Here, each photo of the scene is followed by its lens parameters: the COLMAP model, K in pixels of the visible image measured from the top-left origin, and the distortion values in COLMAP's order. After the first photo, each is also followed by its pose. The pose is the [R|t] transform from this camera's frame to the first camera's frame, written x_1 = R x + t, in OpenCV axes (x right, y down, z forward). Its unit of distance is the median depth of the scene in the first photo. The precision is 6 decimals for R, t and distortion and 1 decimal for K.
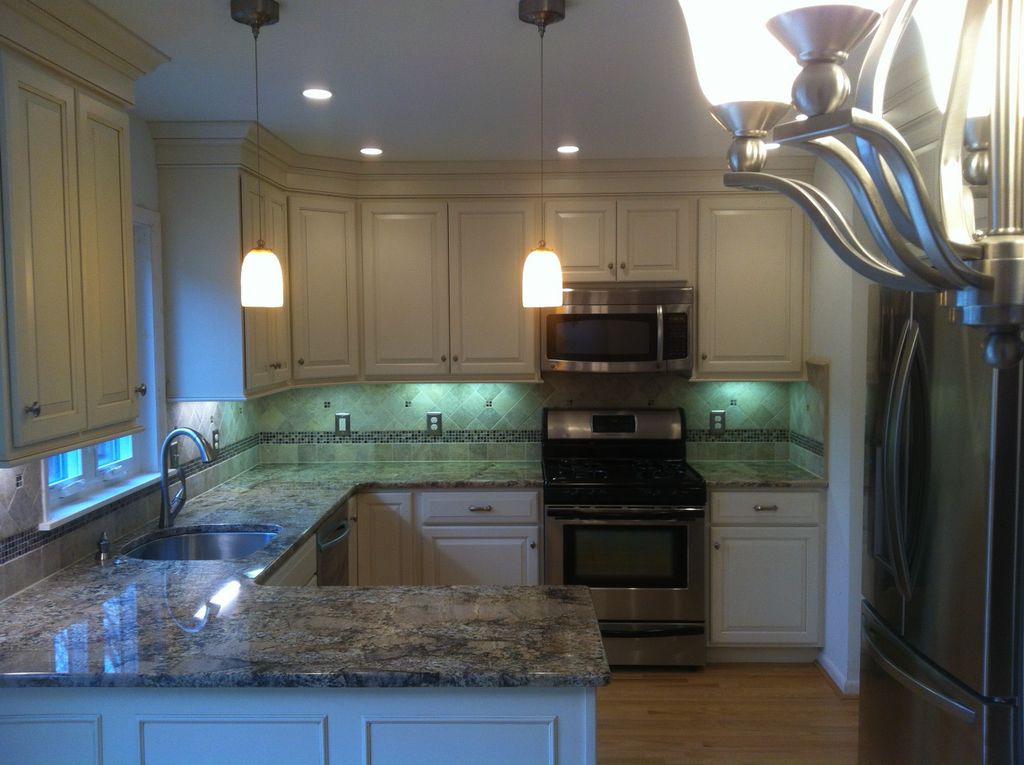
lens RADIAL K [[964.8, 0, 497.0], [0, 964.8, 380.6], [0, 0, 1]] dist [0.093537, -0.194236]
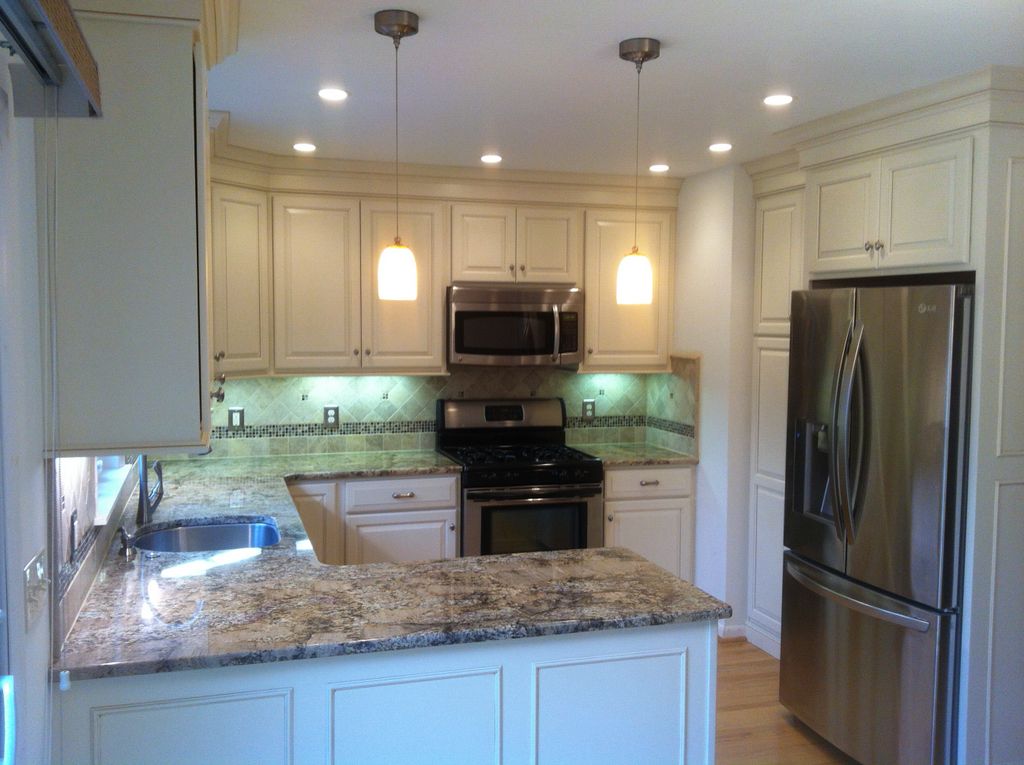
lens RADIAL K [[964.8, 0, 497.0], [0, 964.8, 380.6], [0, 0, 1]] dist [0.093537, -0.194236]
pose [[0.948050, -0.006371, 0.318058, -0.249204], [0.006279, 0.999979, 0.001316, 0.007341], [-0.318060, 0.000750, 0.948070, -0.025224]]
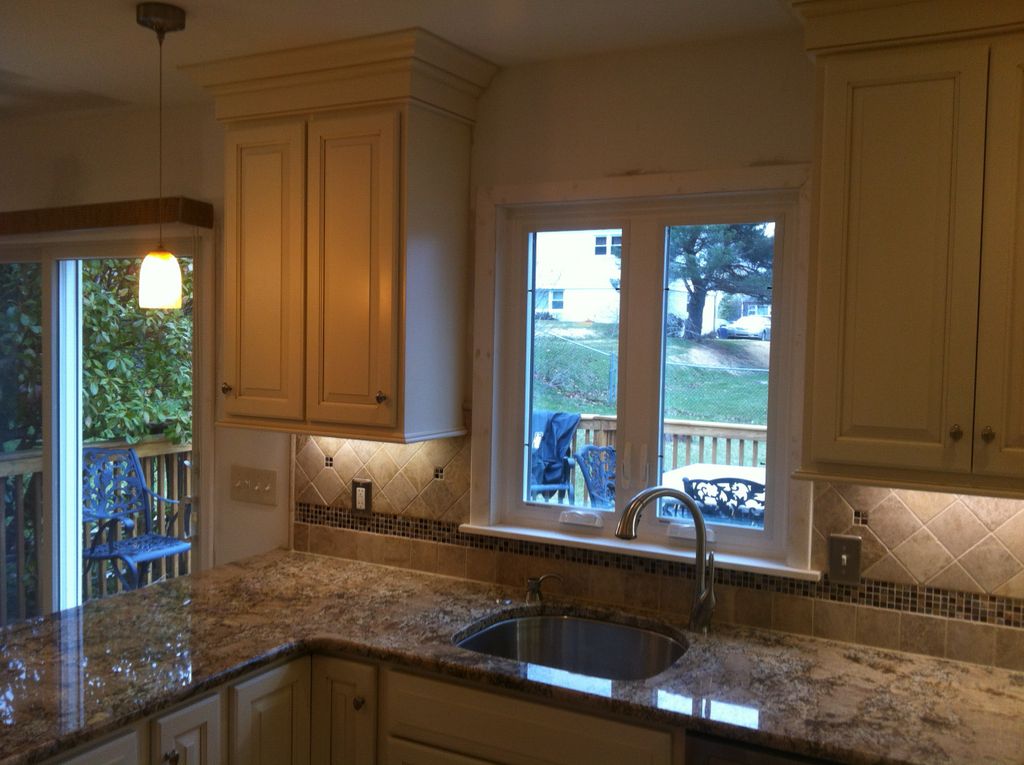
lens RADIAL K [[964.8, 0, 497.0], [0, 964.8, 380.6], [0, 0, 1]] dist [0.093537, -0.194236]
pose [[-0.452267, 0.051855, -0.890374, 0.258422], [-0.074050, 0.992678, 0.095427, -0.063998], [0.888803, 0.109091, -0.445116, 0.918195]]
